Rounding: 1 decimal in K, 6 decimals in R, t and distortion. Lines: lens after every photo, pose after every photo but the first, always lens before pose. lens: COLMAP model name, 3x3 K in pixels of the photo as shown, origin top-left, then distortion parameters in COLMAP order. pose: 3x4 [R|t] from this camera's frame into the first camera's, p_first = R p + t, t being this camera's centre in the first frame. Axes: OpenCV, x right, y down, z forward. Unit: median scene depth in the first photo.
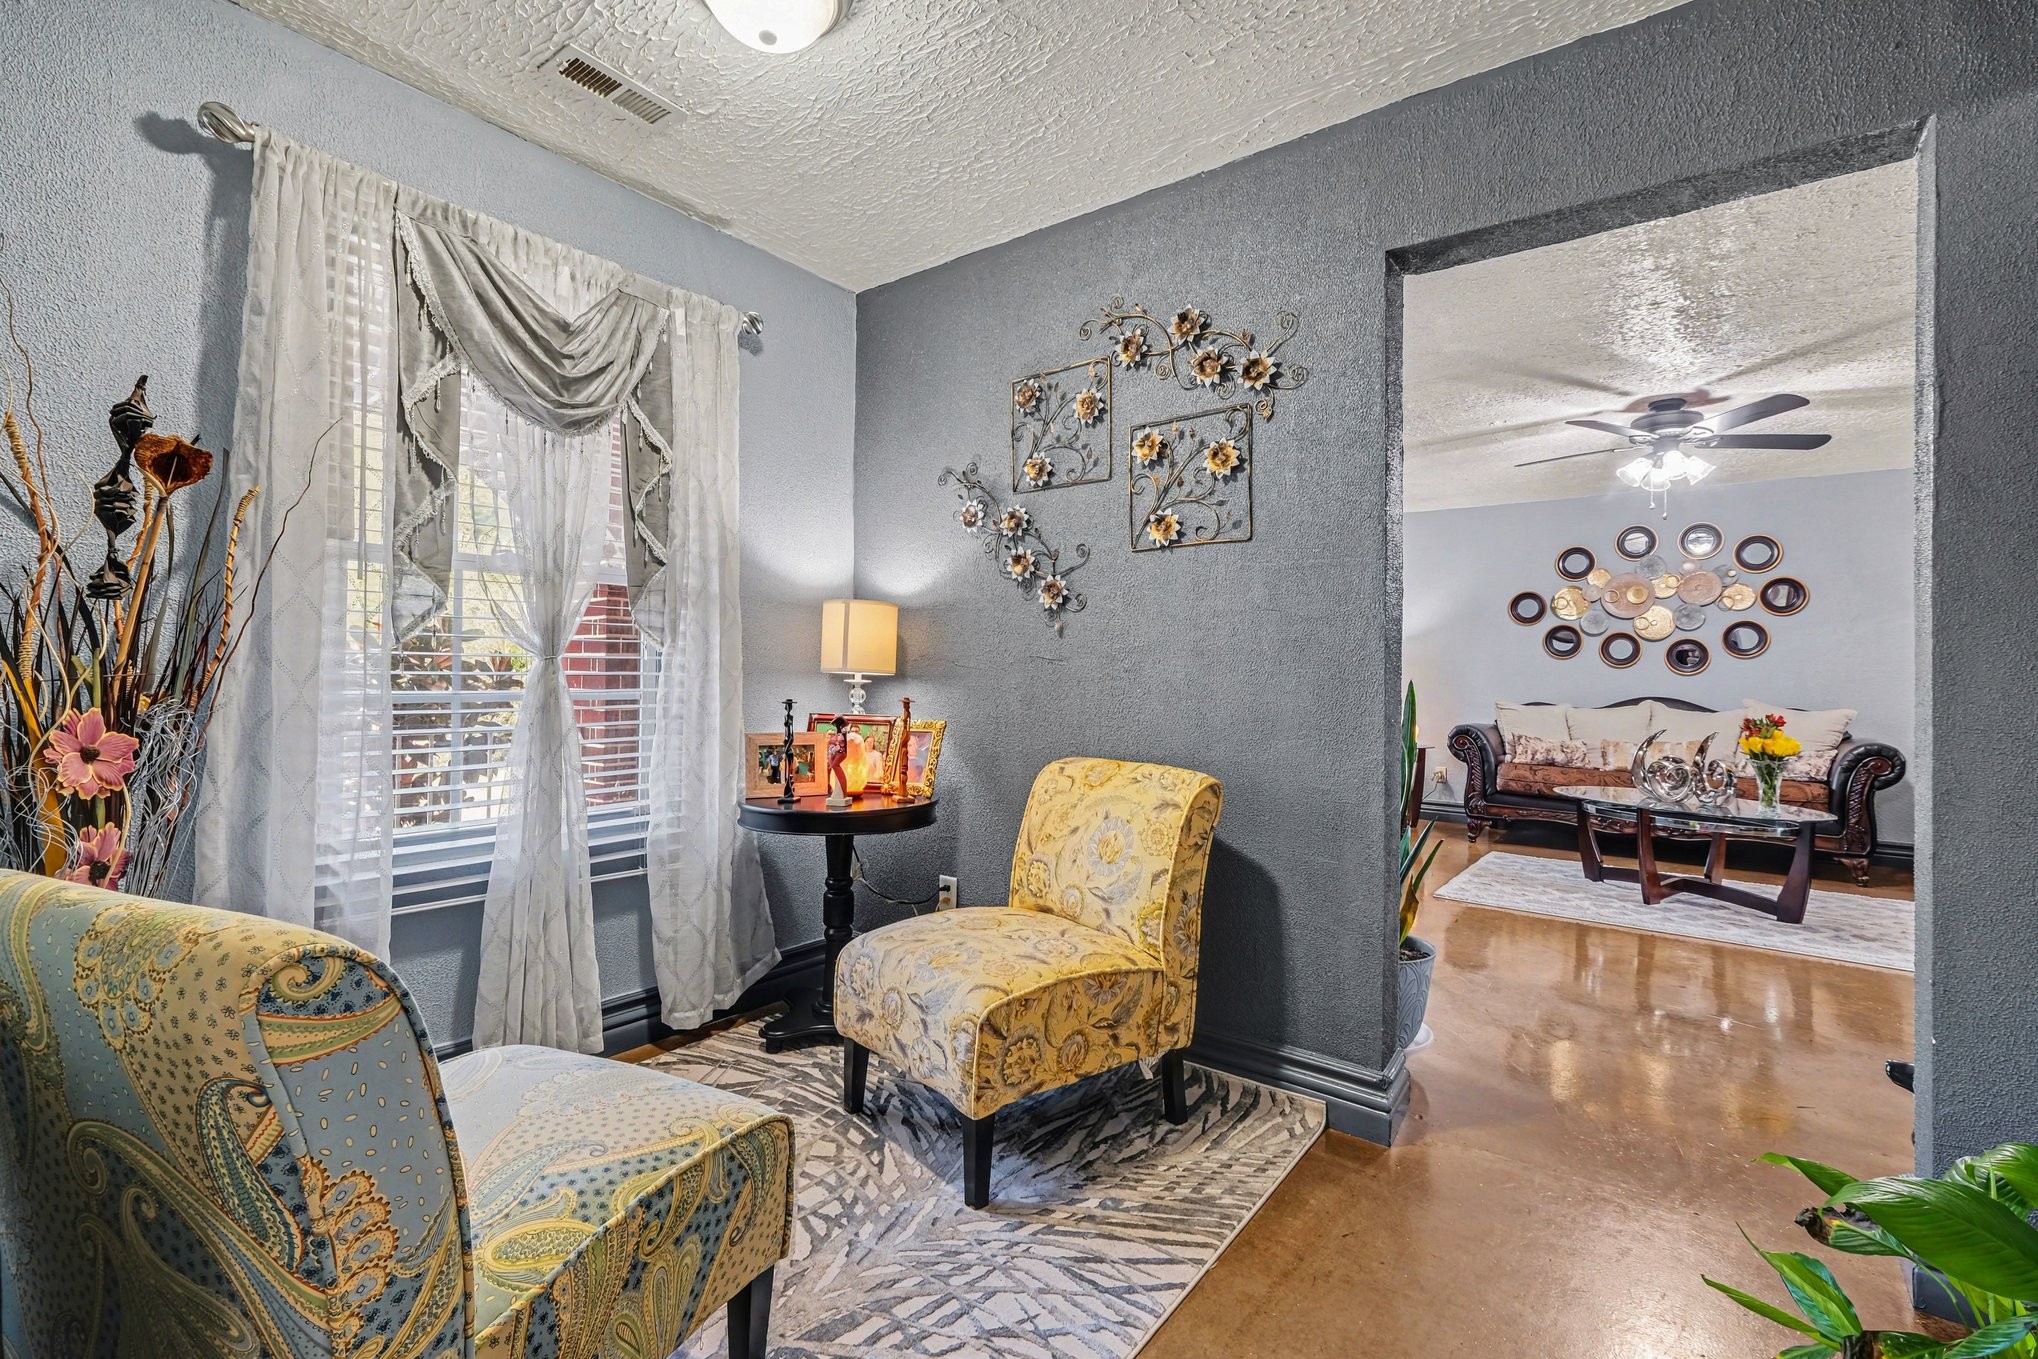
lens RADIAL K [[898.9, 0, 1006.0], [0, 898.9, 666.4], [0, 0, 1]] dist [-0.001908, -0.000680]
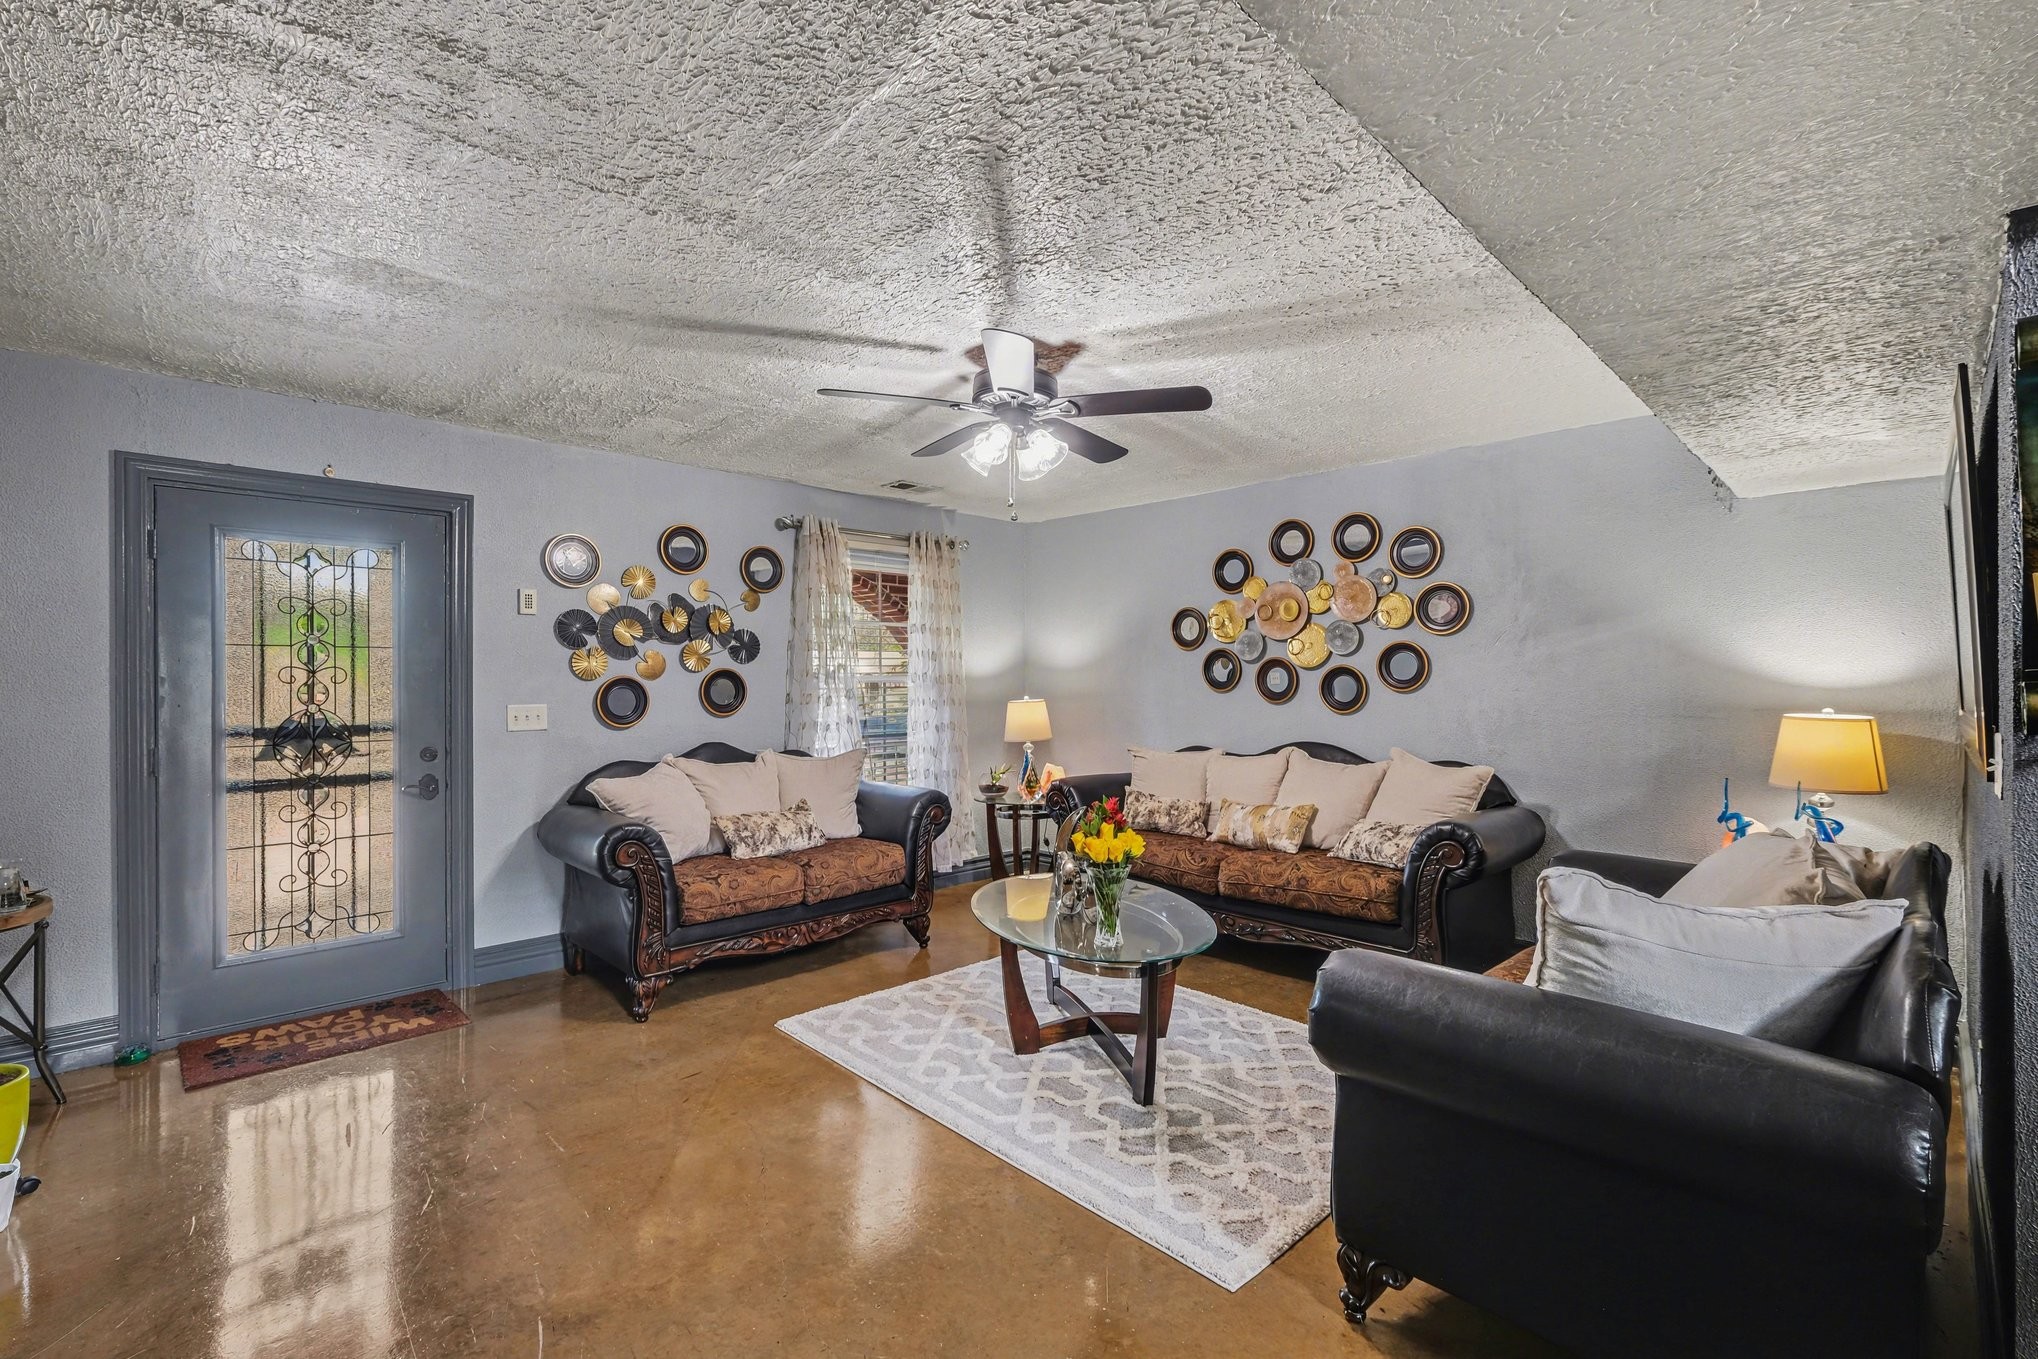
lens RADIAL K [[898.9, 0, 1006.0], [0, 898.9, 666.4], [0, 0, 1]] dist [-0.001908, -0.000680]
pose [[0.988145, -0.020456, -0.152155, 0.608476], [0.019343, 0.999774, -0.008793, -0.030458], [0.152300, 0.005746, 0.988318, 0.204260]]
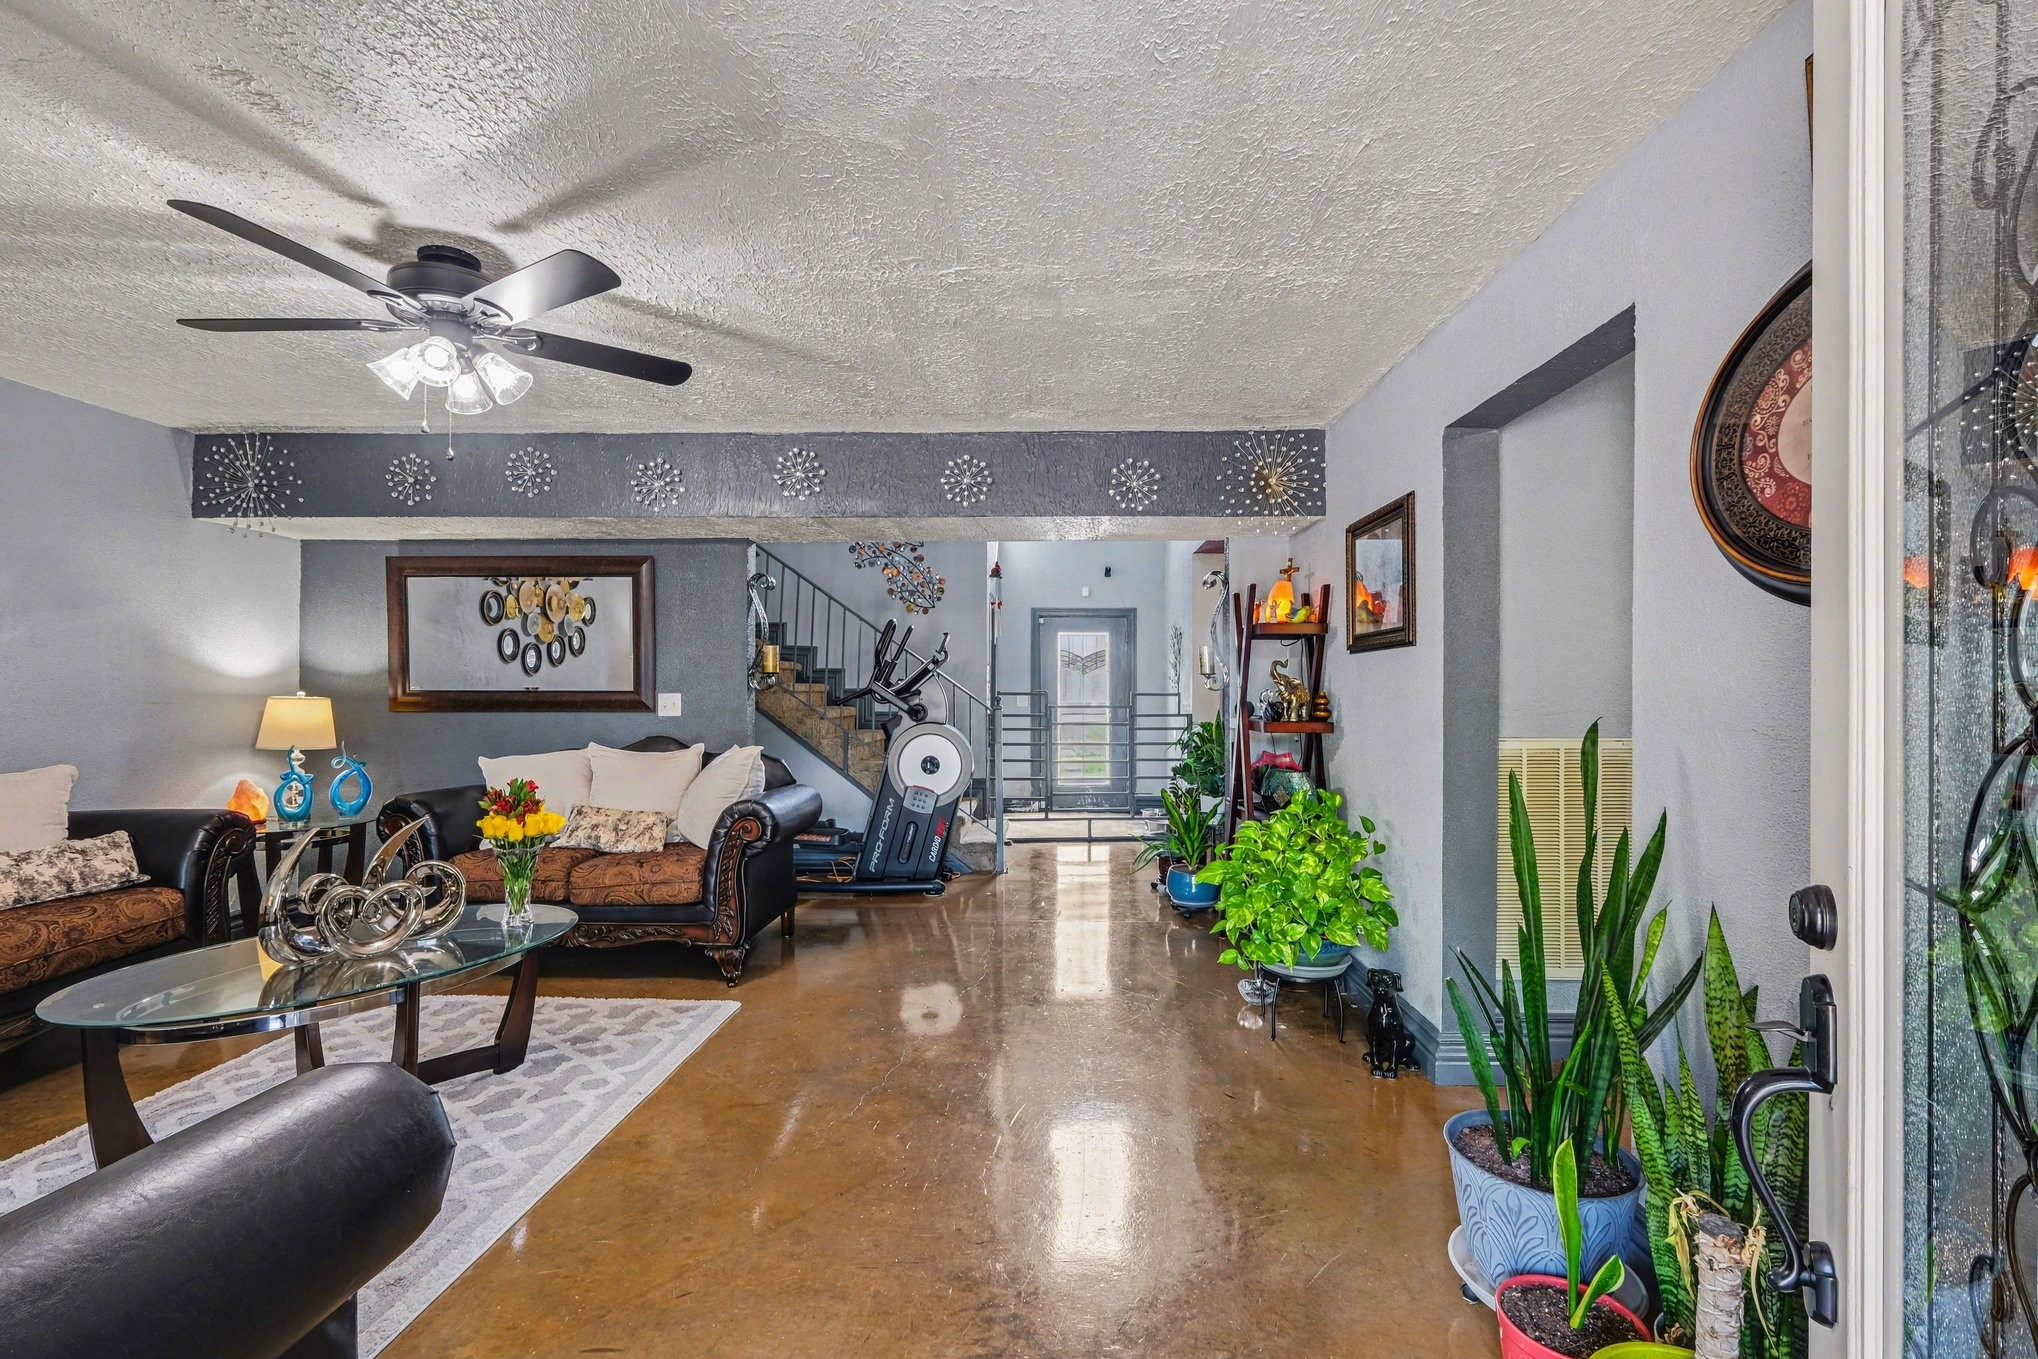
lens RADIAL K [[890.8, 0, 1058.6], [0, 890.8, 688.3], [0, 0, 1]] dist [-0.000061, -0.000094]
pose [[-0.612751, -0.014379, 0.790145, 0.030525], [-0.018735, 0.999818, 0.003665, -0.019186], [-0.790054, -0.012557, -0.612909, 0.753076]]
